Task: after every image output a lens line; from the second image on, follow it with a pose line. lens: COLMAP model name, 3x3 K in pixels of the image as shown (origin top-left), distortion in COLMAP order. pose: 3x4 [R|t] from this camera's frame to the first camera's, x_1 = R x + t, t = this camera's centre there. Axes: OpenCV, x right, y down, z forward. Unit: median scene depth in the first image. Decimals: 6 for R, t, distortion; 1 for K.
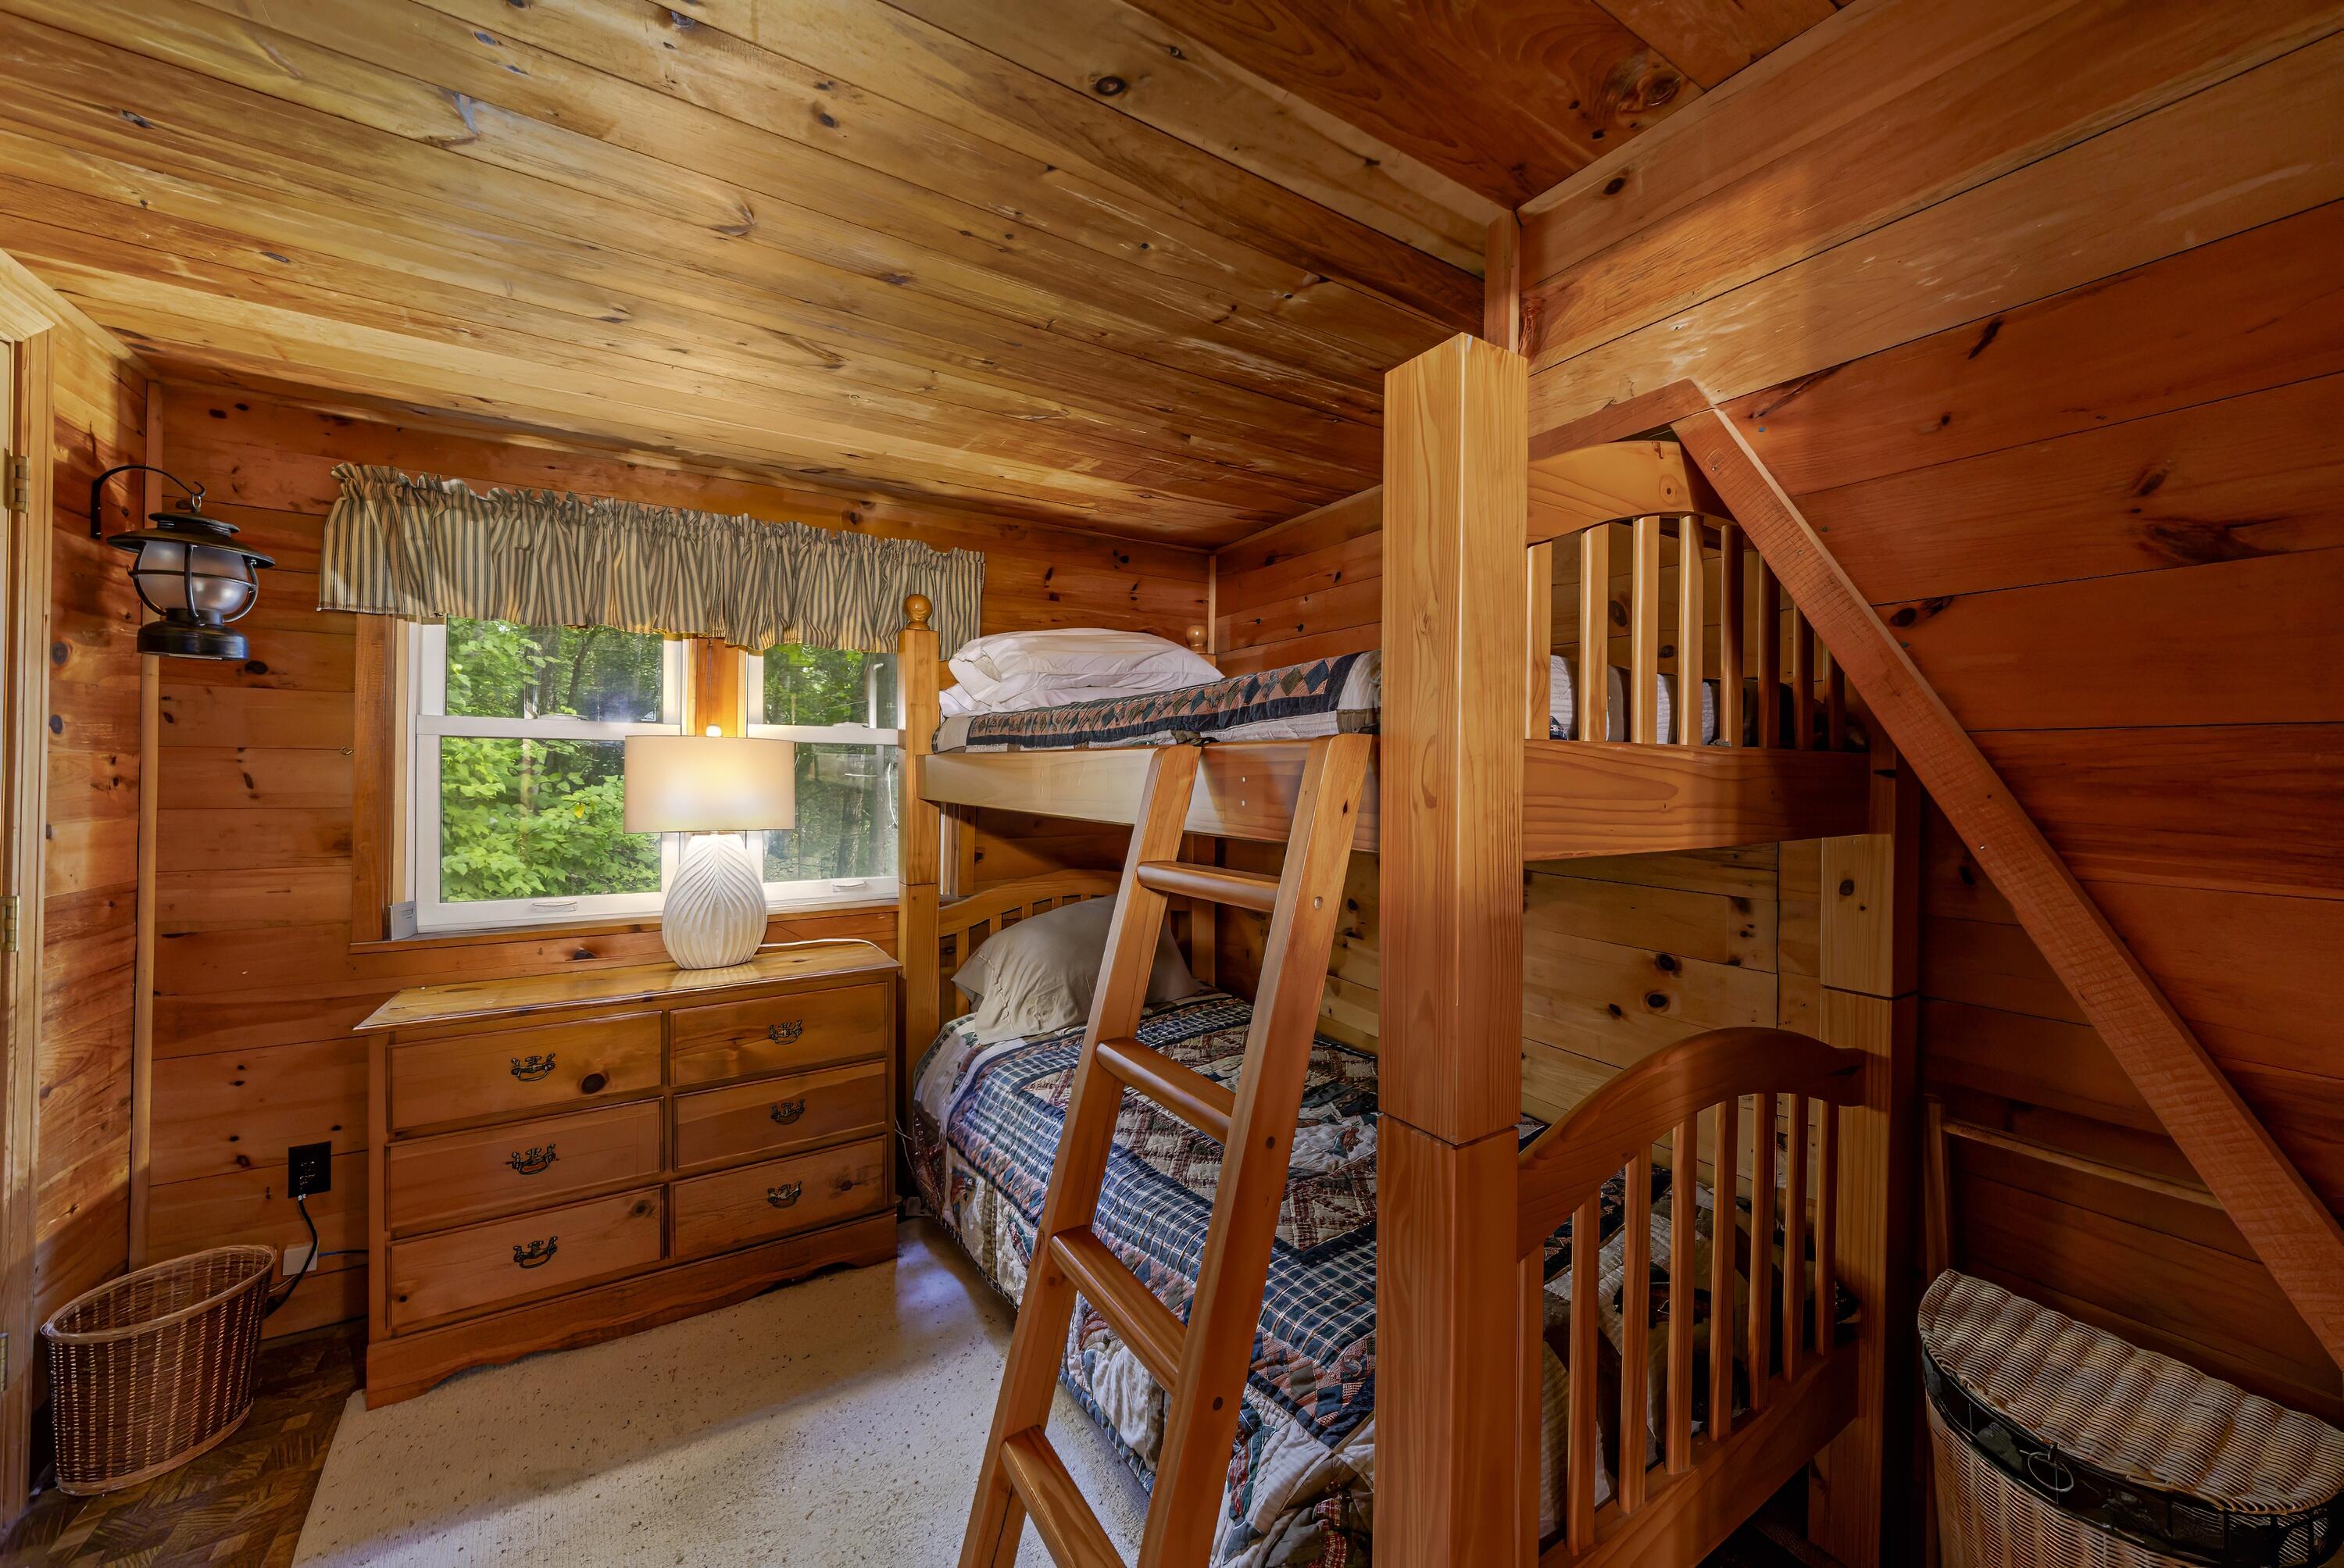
lens RADIAL K [[773.6, 0, 1159.4], [0, 773.6, 784.1], [0, 0, 1]] dist [-0.005804, -0.000111]
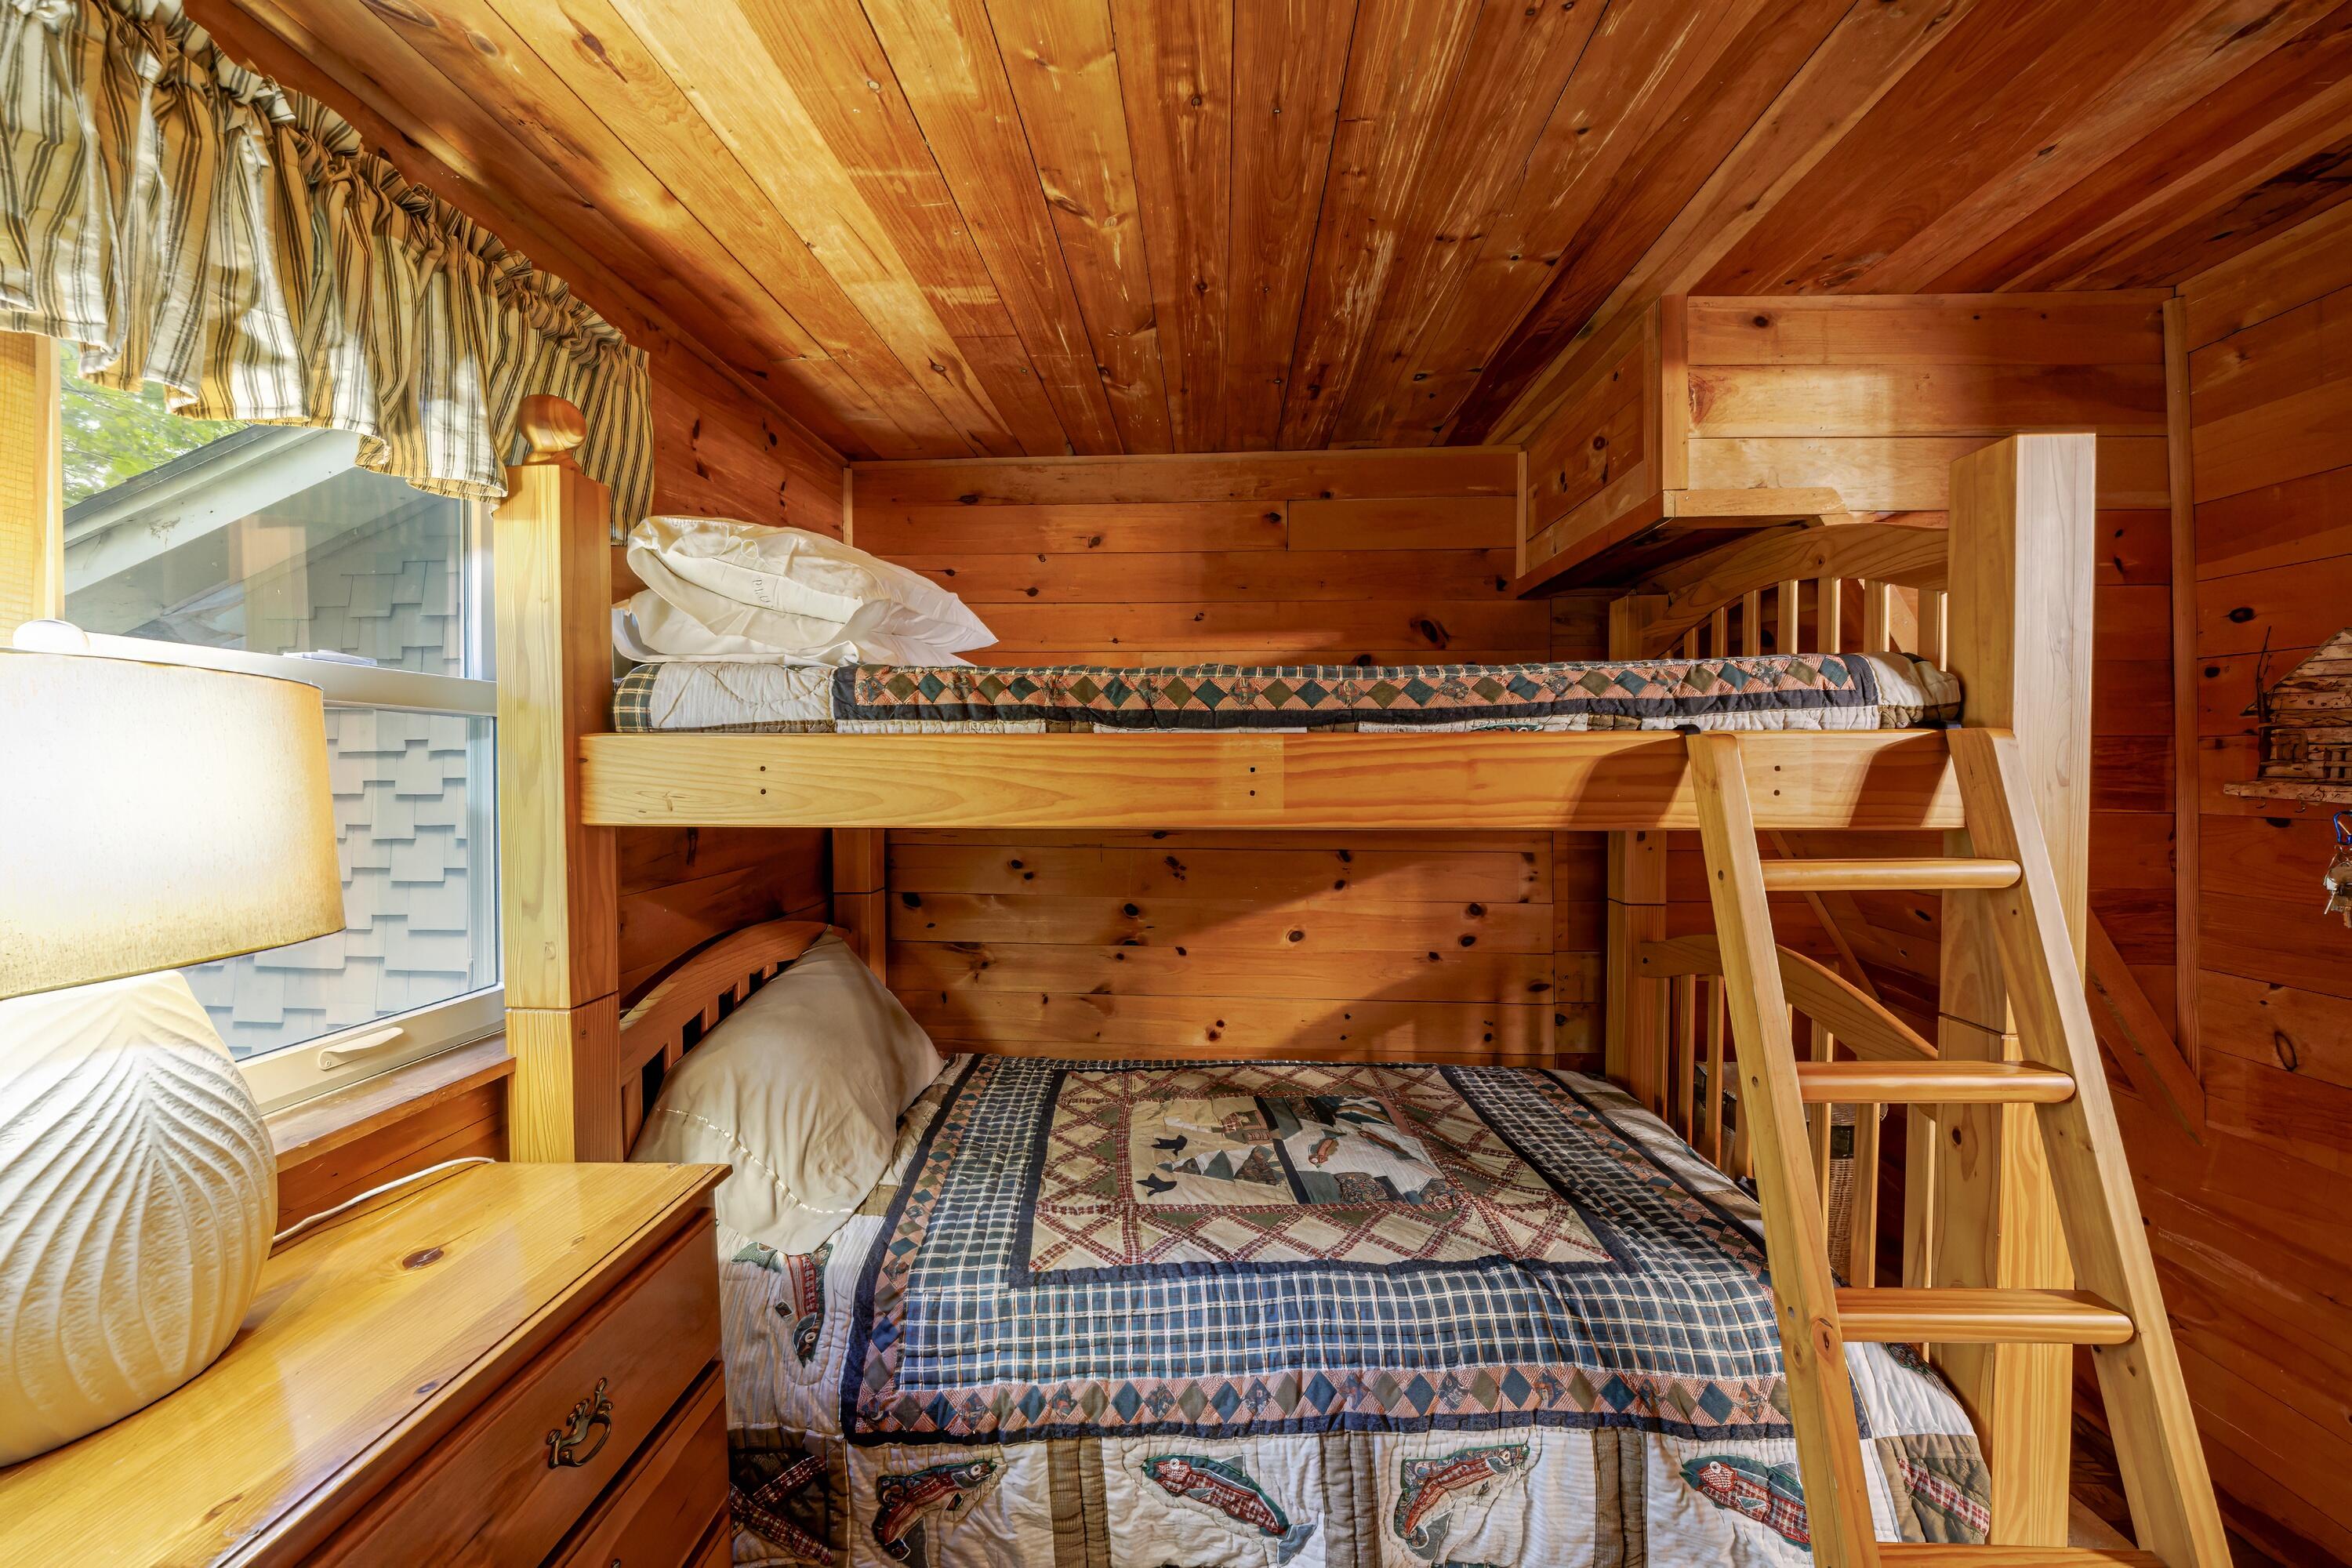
lens RADIAL K [[818.3, 0, 1176.0], [0, 818.3, 784.0], [0, 0, 1]] dist [-0.015936, -0.000015]
pose [[0.610676, -0.028831, 0.791356, -0.571680], [0.020687, 0.999577, 0.020453, -0.011252], [-0.791610, 0.003880, 0.611014, 0.466959]]
